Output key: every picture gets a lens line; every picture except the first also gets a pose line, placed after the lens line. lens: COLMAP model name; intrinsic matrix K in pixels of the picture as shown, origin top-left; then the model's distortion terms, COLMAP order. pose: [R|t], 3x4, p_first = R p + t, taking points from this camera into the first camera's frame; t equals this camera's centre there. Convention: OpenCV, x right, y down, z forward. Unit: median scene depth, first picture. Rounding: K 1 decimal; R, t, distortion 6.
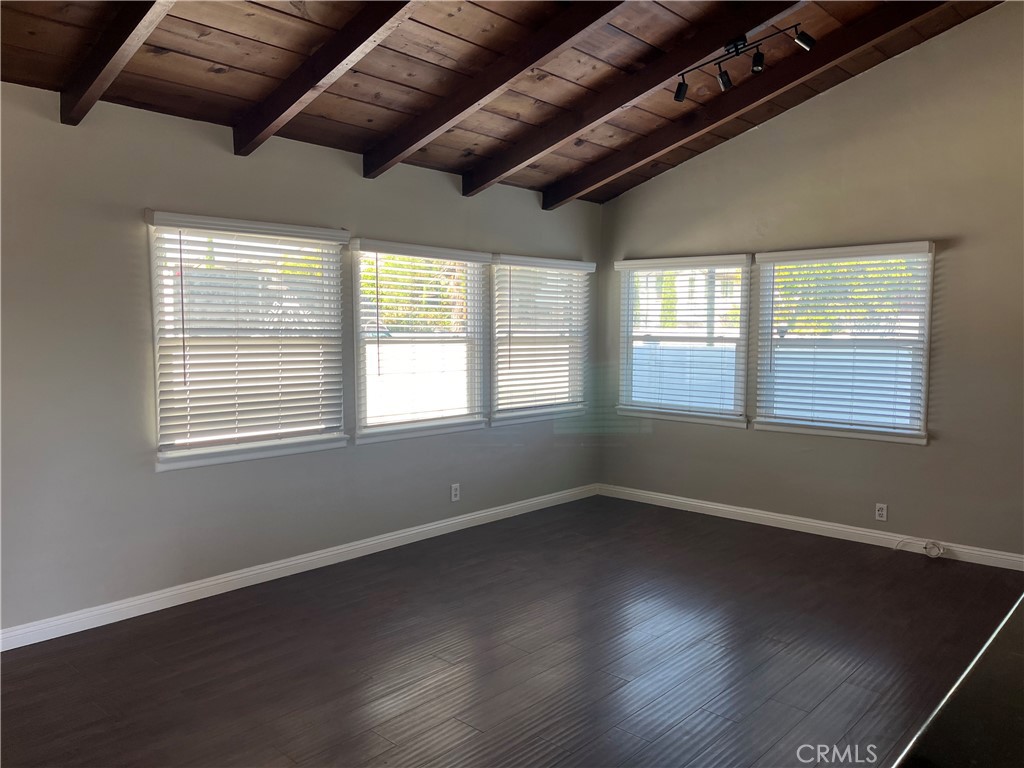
lens RADIAL K [[776.1, 0, 509.8], [0, 776.1, 390.2], [0, 0, 1]] dist [0.062623, -0.094424]
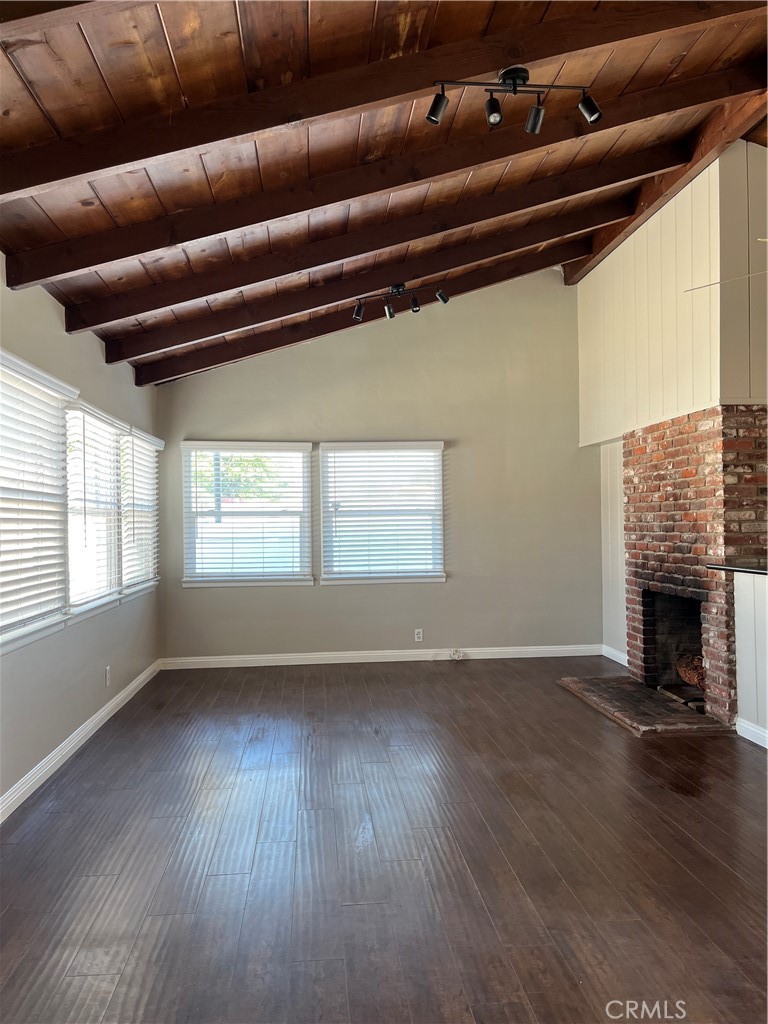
lens RADIAL K [[776.1, 0, 377.0], [0, 776.1, 517.0], [0, 0, 1]] dist [0.062623, -0.094424]
pose [[0.677006, -0.011439, 0.735889, -0.529288], [0.074920, 0.995756, -0.053446, 0.015903], [-0.732155, 0.091316, 0.674990, 0.110101]]
